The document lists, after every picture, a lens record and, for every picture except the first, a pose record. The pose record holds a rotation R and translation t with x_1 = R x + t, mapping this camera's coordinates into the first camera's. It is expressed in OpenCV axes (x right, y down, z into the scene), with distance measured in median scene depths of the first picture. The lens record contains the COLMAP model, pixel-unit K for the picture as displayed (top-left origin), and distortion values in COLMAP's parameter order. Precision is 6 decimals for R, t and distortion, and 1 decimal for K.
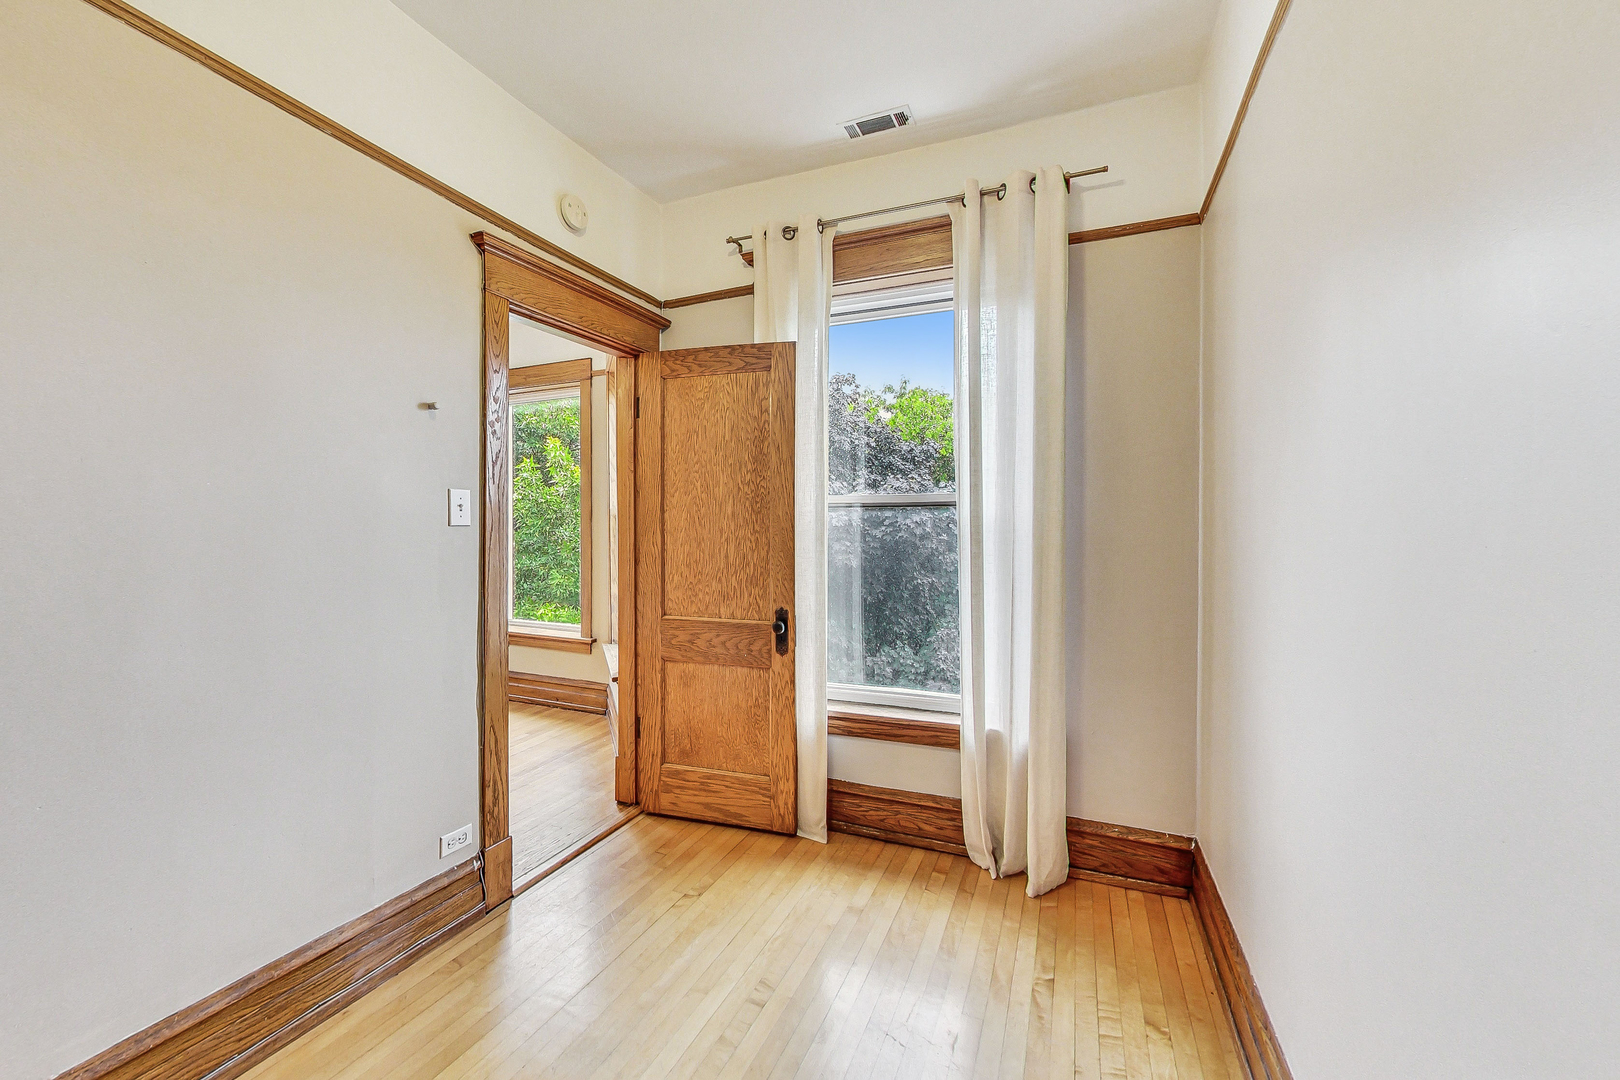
lens RADIAL K [[621.0, 0, 817.9], [0, 621.0, 532.8], [0, 0, 1]] dist [-0.002738, -0.000687]
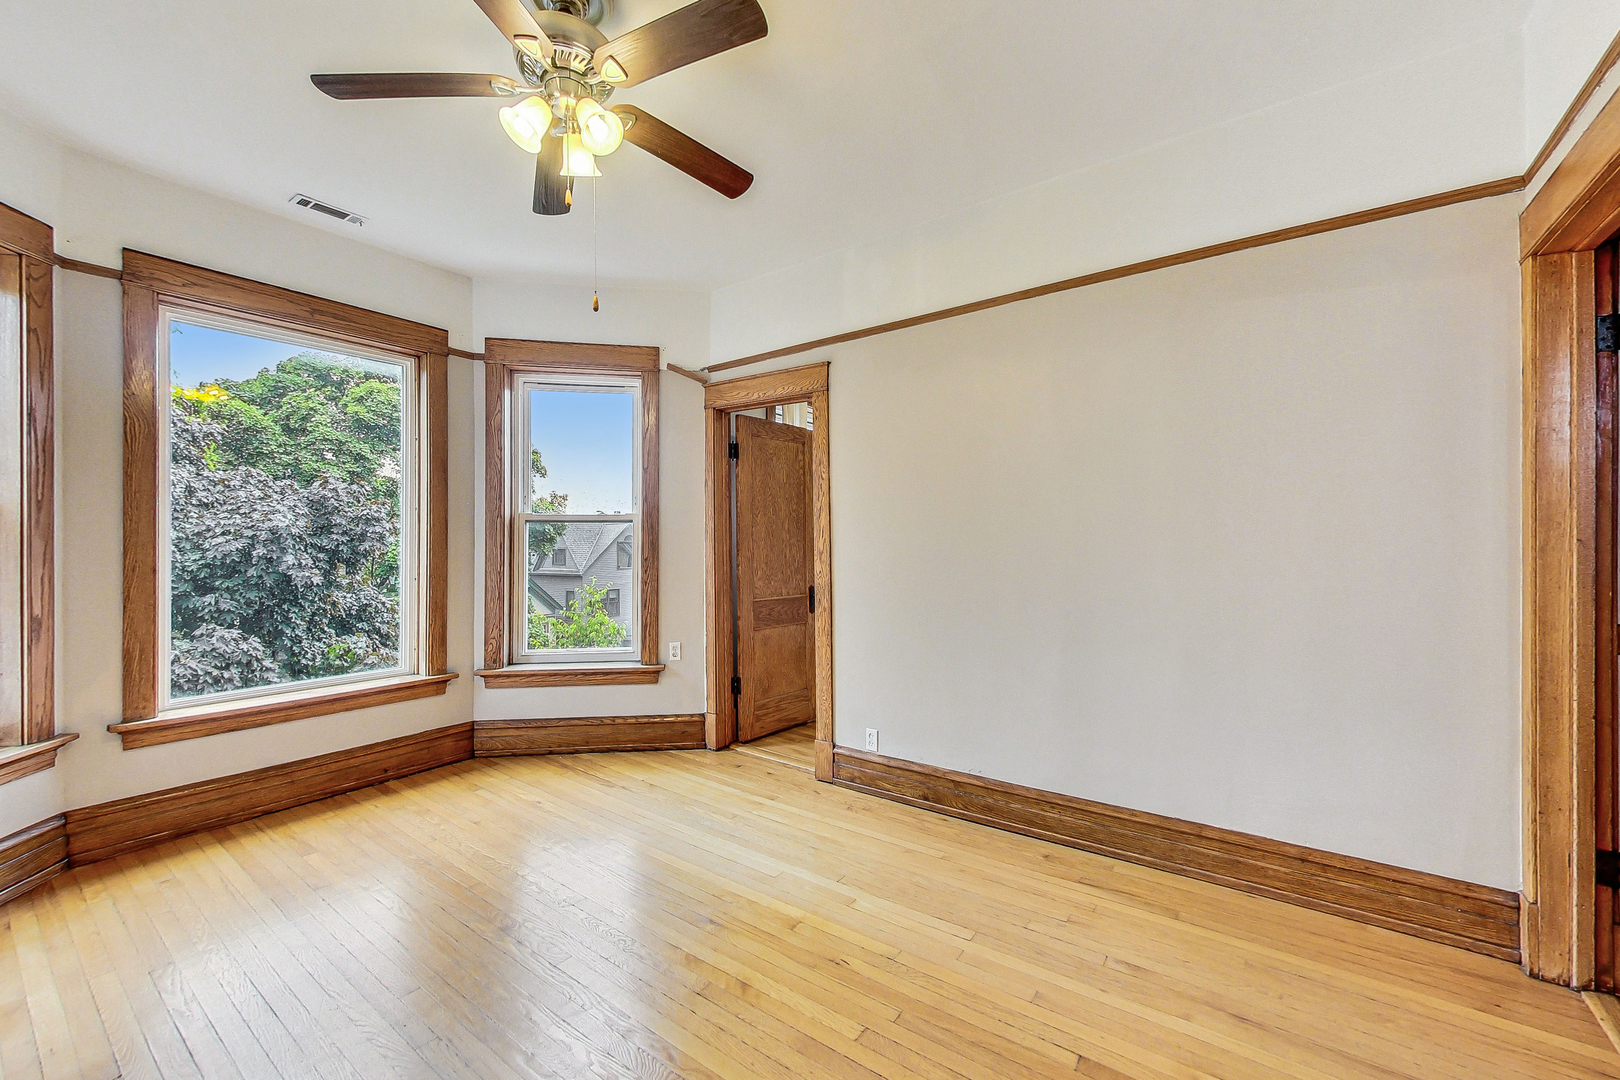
lens RADIAL K [[621.0, 0, 816.7], [0, 621.0, 534.6], [0, 0, 1]] dist [-0.002738, -0.000687]
pose [[0.245458, 0.005510, 0.969392, -1.244238], [0.004592, 0.999966, -0.006846, -0.005193], [-0.969396, 0.006132, 0.245424, 0.392553]]
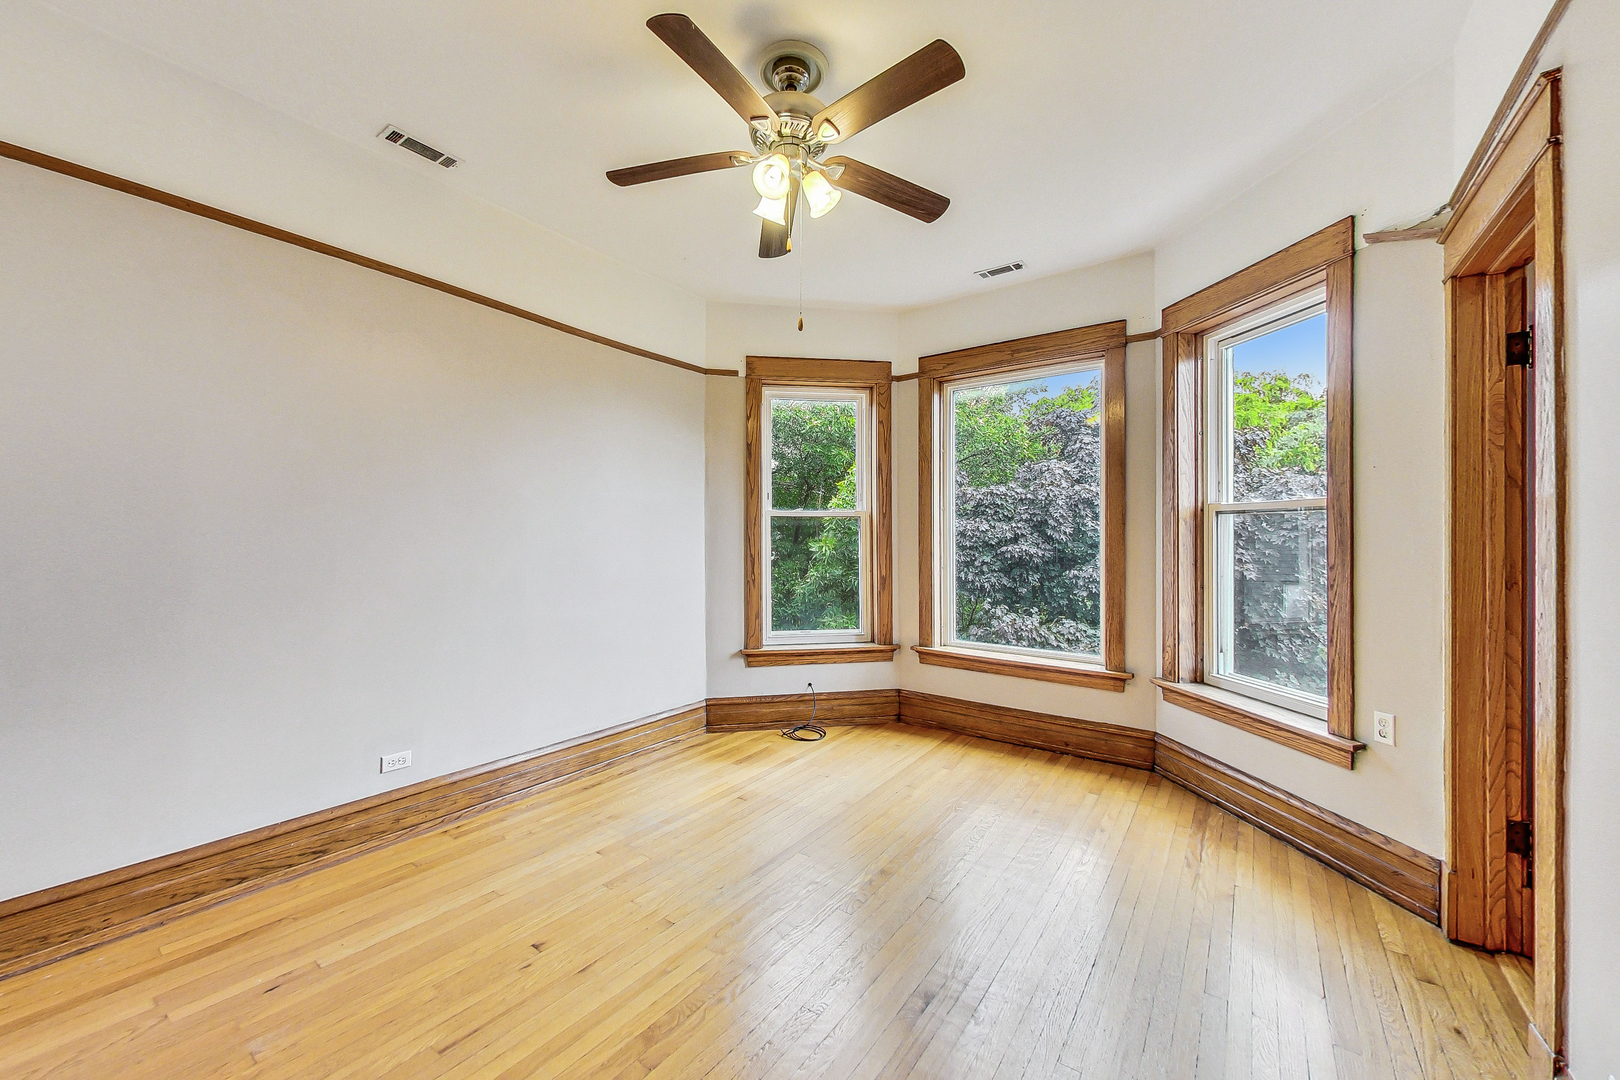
lens RADIAL K [[621.0, 0, 800.2], [0, 621.0, 540.2], [0, 0, 1]] dist [-0.002738, -0.000687]
pose [[0.965699, -0.002025, -0.259657, -0.672417], [0.002239, 0.999997, 0.000528, -0.000310], [0.259655, -0.001091, 0.965701, 0.149545]]
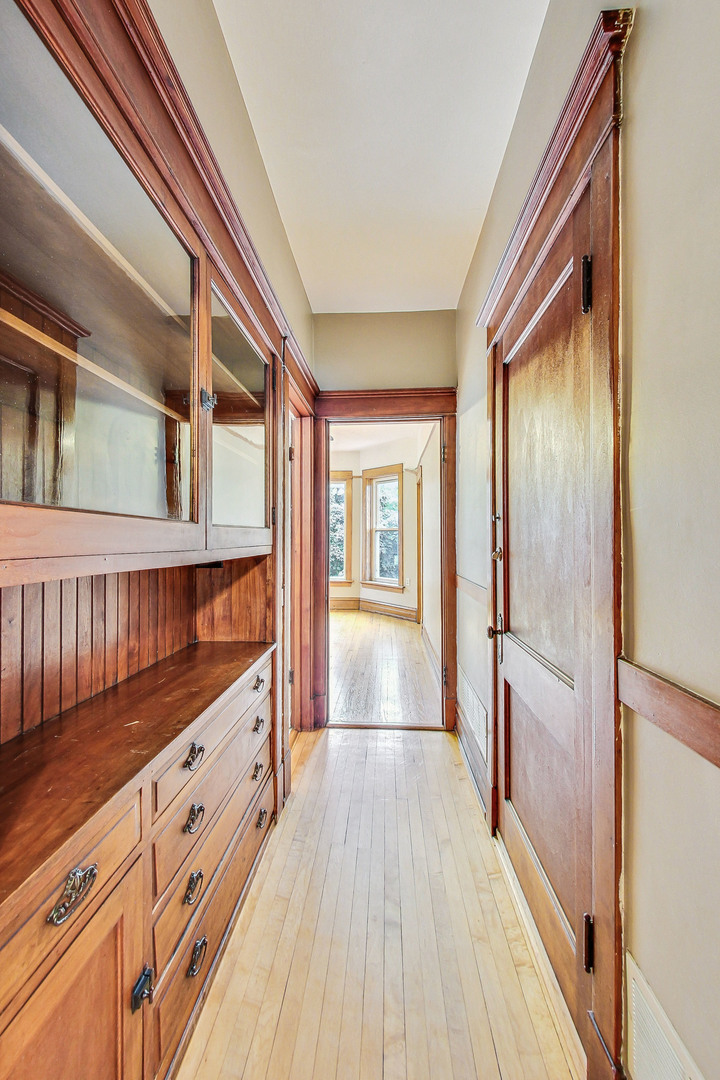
lens RADIAL K [[414.0, 0, 363.6], [0, 414.0, 537.1], [0, 0, 1]] dist [-0.002738, -0.000687]
pose [[0.951381, 0.000992, 0.308015, -1.011420], [-0.000423, 0.999998, -0.001914, -0.004675], [-0.308017, 0.001691, 0.951379, -0.763707]]
